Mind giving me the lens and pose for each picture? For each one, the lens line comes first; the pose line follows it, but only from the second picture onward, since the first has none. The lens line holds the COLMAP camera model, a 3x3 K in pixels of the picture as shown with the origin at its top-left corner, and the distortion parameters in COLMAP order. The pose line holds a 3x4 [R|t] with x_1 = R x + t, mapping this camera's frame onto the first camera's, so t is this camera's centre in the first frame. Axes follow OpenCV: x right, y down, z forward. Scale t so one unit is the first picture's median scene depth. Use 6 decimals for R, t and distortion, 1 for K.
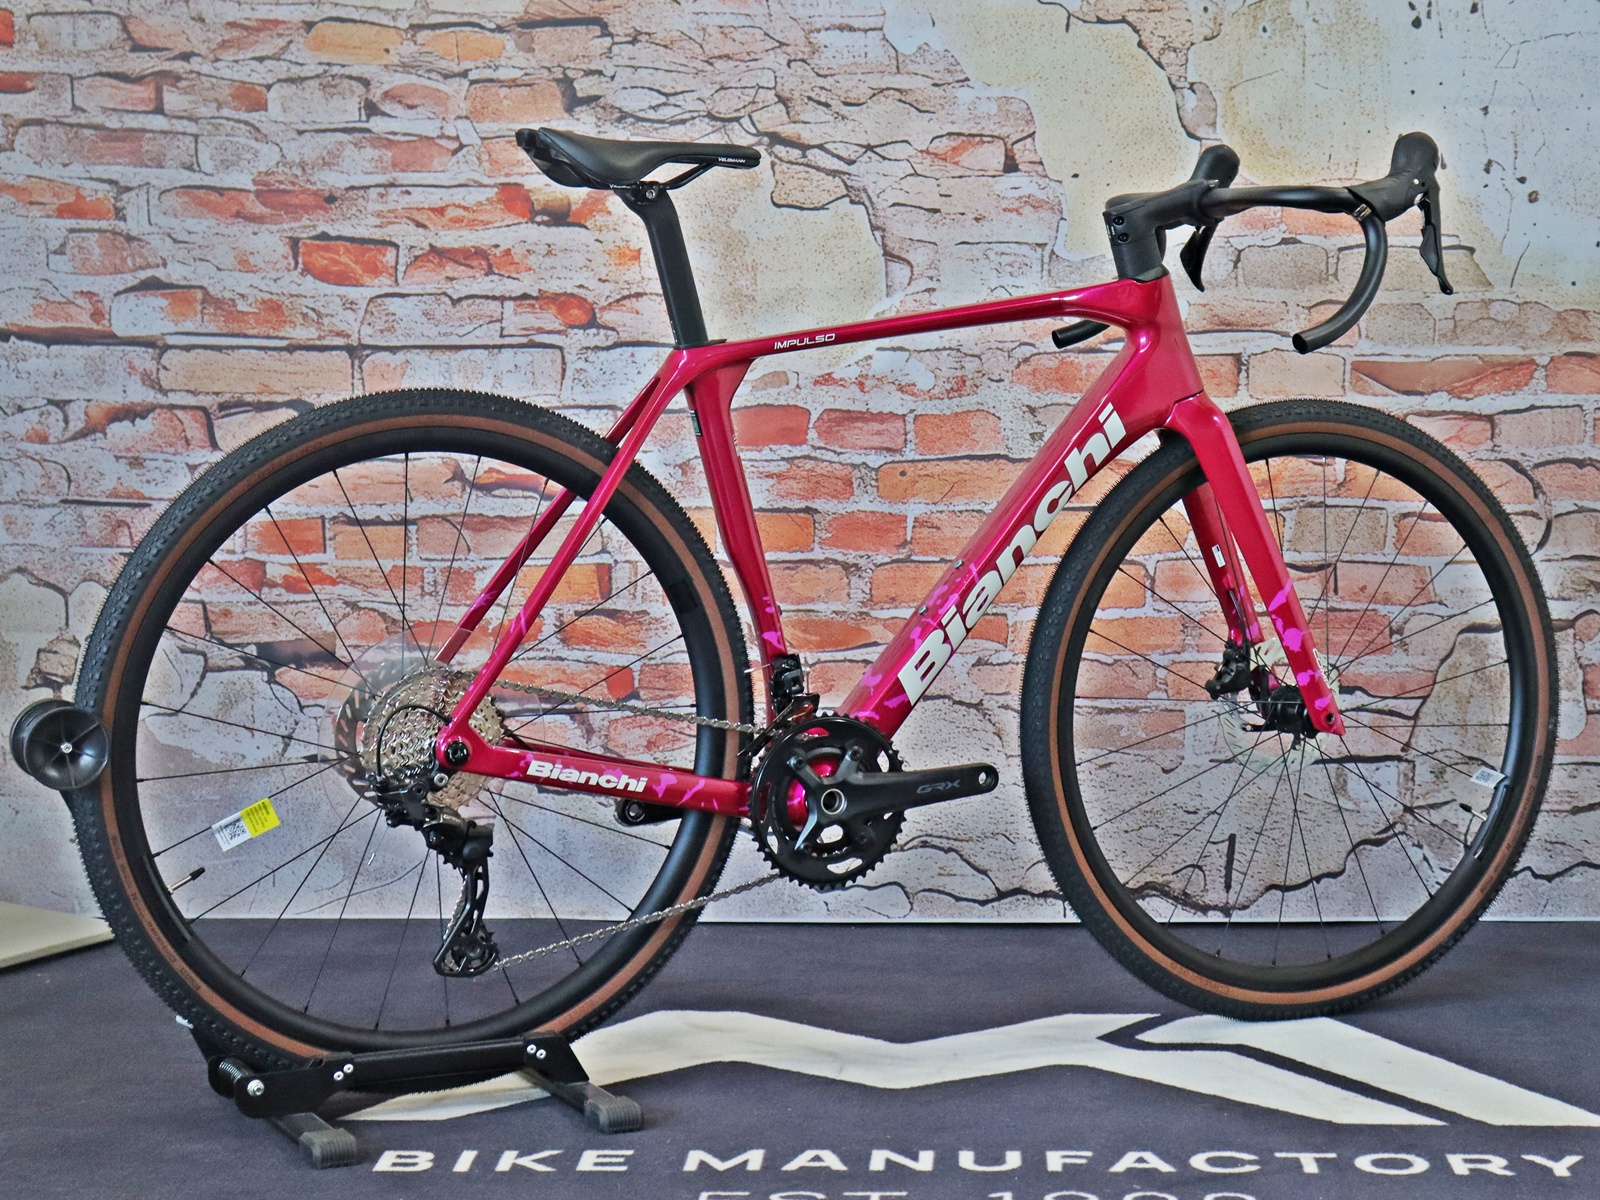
lens RADIAL K [[3269.5, 0, 945.3], [0, 3269.5, 506.3], [0, 0, 1]] dist [0.056209, 0.407106]
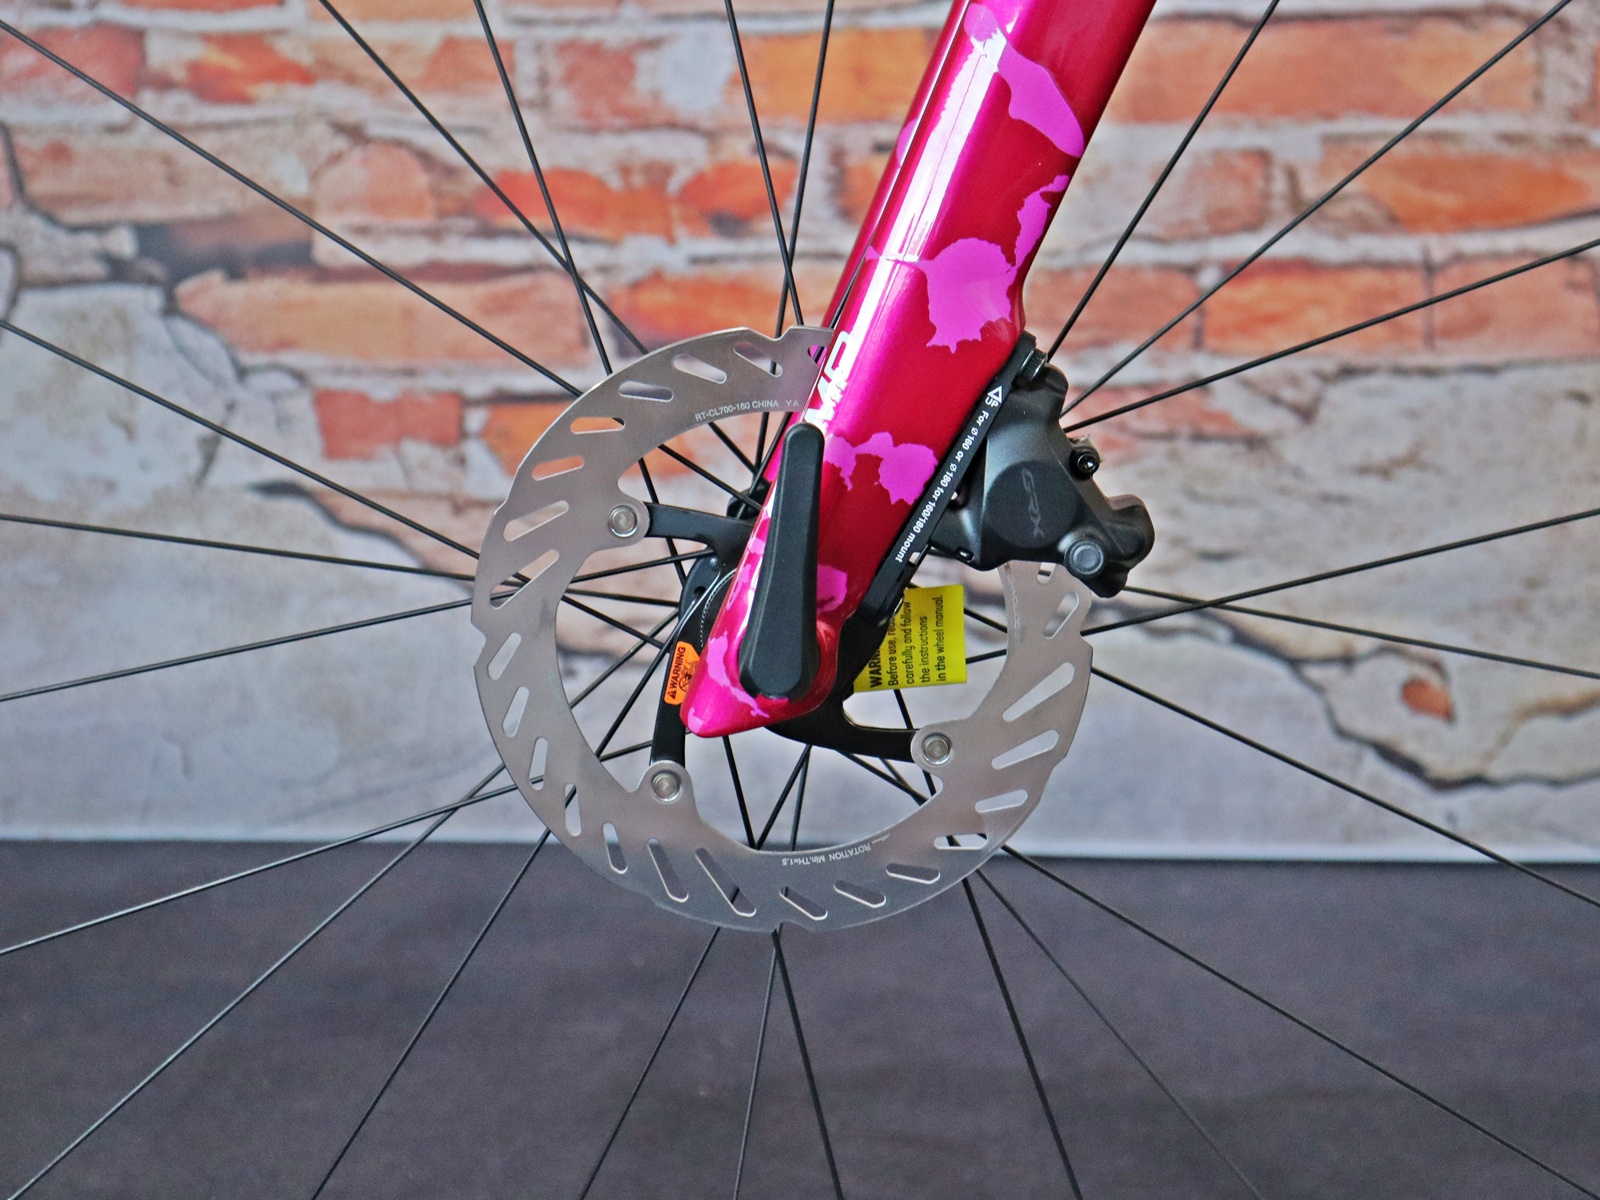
lens RADIAL K [[3022.4, 0, 763.6], [0, 3022.4, 558.0], [0, 0, 1]] dist [0.082829, 0.191719]
pose [[0.999000, -0.002431, -0.044644, -0.109691], [0.008979, 0.989086, 0.147064, 0.027428], [0.043799, -0.147318, 0.988119, 0.603812]]
